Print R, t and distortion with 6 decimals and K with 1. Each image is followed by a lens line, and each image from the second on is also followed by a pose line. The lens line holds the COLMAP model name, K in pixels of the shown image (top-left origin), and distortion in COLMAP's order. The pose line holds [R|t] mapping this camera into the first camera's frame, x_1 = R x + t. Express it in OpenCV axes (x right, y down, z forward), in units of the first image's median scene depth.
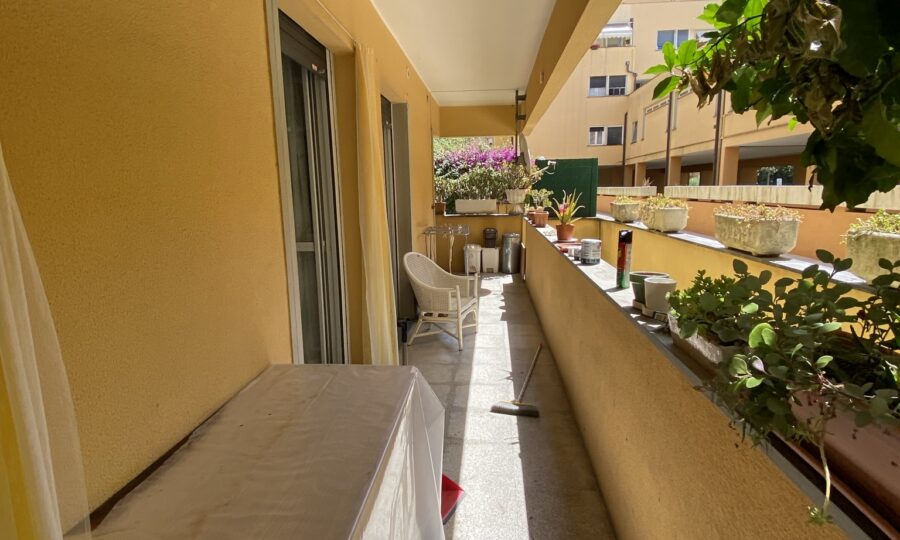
lens RADIAL K [[361.1, 0, 450.0], [0, 361.1, 270.0], [0, 0, 1]] dist [-0.000321, -0.000062]
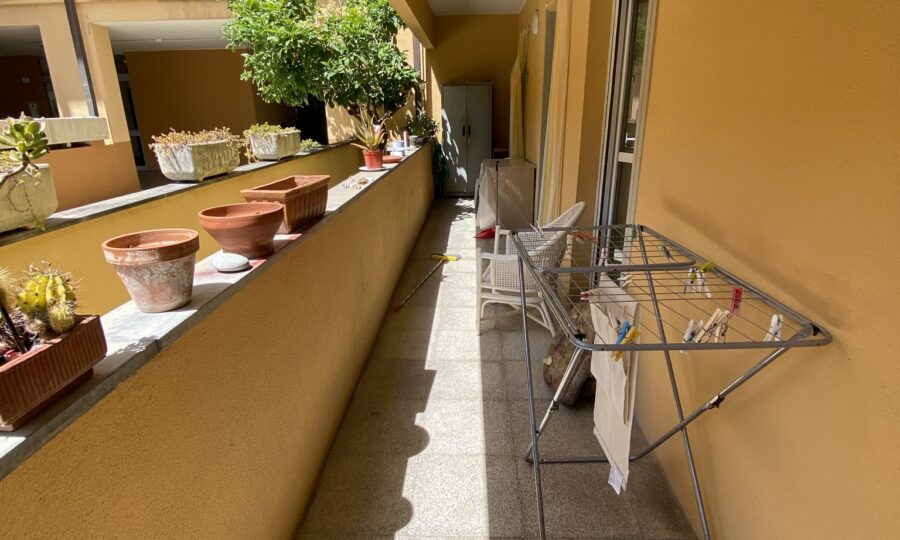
lens RADIAL K [[361.1, 0, 450.0], [0, 361.1, 270.0], [0, 0, 1]] dist [-0.000321, -0.000062]
pose [[-0.996591, 0.012683, -0.081522, 0.203587], [-0.024743, 0.896685, 0.441977, -0.244931], [0.078705, 0.442487, -0.893315, 1.757515]]
